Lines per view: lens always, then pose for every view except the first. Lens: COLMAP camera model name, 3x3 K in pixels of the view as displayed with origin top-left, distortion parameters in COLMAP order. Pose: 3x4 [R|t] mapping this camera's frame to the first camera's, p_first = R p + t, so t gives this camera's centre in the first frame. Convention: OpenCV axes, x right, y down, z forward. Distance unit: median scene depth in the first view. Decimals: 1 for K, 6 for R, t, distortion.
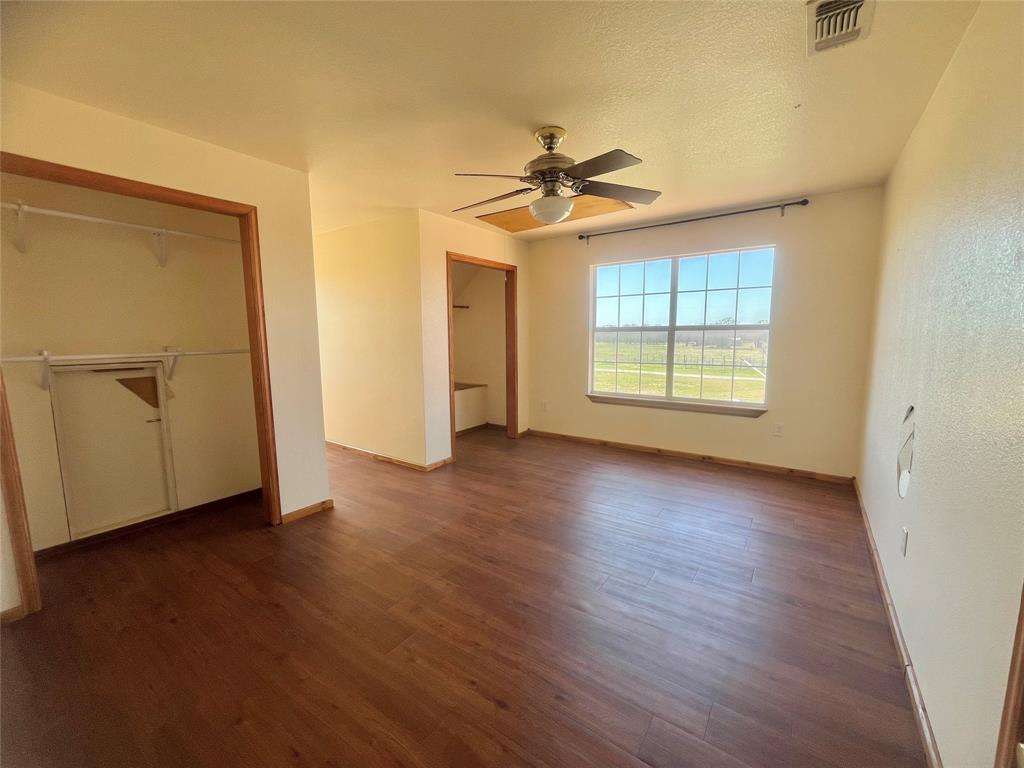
lens RADIAL K [[410.1, 0, 504.5], [0, 410.1, 383.4], [0, 0, 1]] dist [-0.001697, -0.000461]
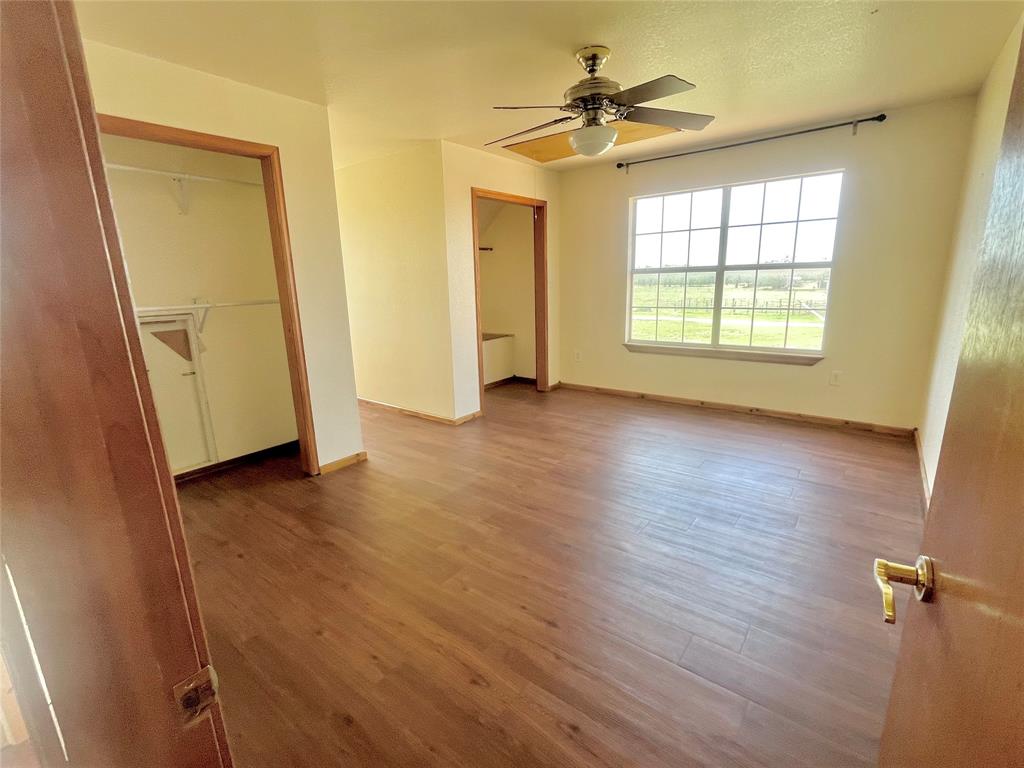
lens RADIAL K [[459.3, 0, 504.5], [0, 459.3, 382.9], [0, 0, 1]] dist [-0.003365, -0.000806]
pose [[0.998919, -0.009649, -0.045468, -0.036838], [0.014320, 0.994521, 0.103555, 0.007906], [0.044220, -0.104094, 0.993584, -0.079380]]
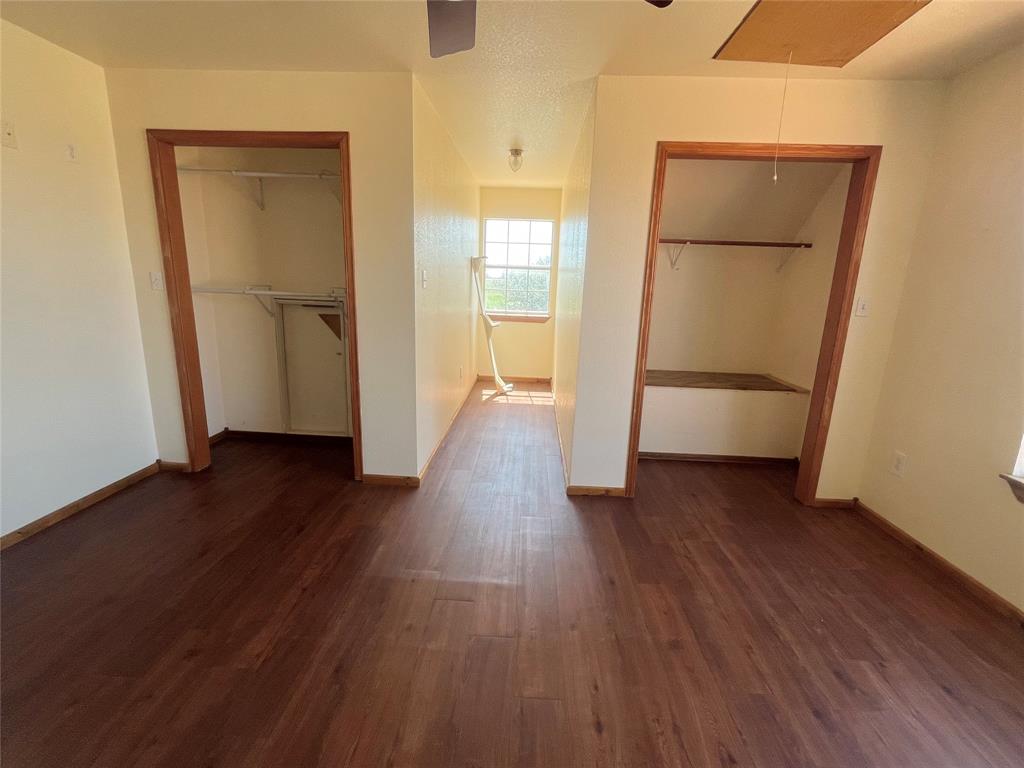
lens RADIAL K [[459.3, 0, 510.8], [0, 459.3, 383.6], [0, 0, 1]] dist [-0.003365, -0.000806]
pose [[0.551659, 0.205777, -0.808287, 0.463730], [-0.138980, 0.978219, 0.154184, -0.092251], [0.822409, 0.027279, 0.568242, 0.684502]]
